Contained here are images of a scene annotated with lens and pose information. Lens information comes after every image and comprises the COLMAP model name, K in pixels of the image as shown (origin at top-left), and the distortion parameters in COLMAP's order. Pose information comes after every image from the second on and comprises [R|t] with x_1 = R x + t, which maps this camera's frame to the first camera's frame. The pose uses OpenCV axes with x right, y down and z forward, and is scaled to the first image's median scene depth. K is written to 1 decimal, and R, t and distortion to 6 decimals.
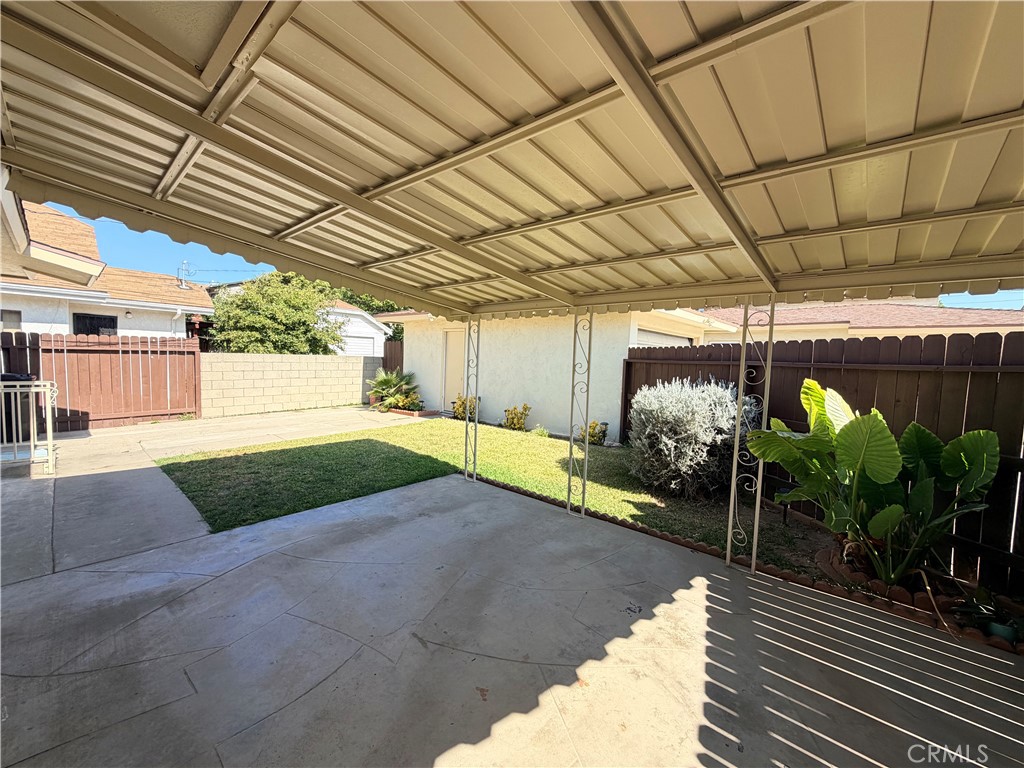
lens RADIAL K [[407.4, 0, 509.2], [0, 407.4, 385.2], [0, 0, 1]] dist [-0.002326, 0.000422]
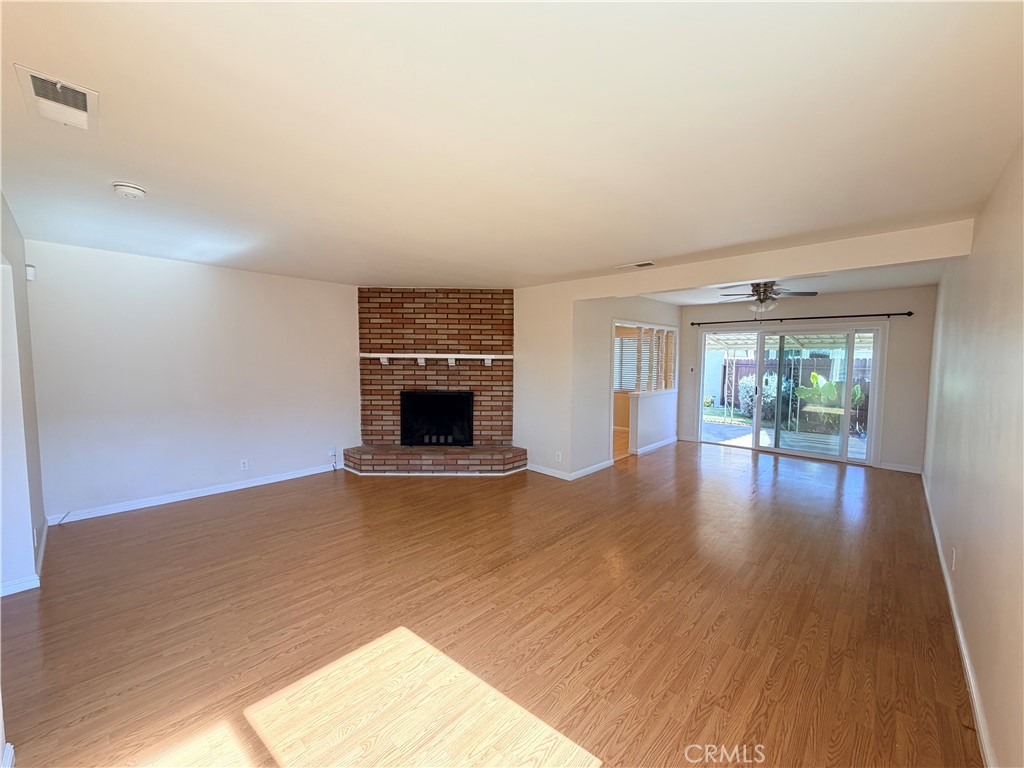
lens RADIAL K [[407.4, 0, 511.2], [0, 407.4, 386.0], [0, 0, 1]] dist [-0.002326, 0.000422]
pose [[0.999511, -0.022027, -0.022210, -1.526380], [0.022072, 0.999755, 0.001779, 0.034721], [0.022166, -0.002268, 0.999752, -2.192959]]
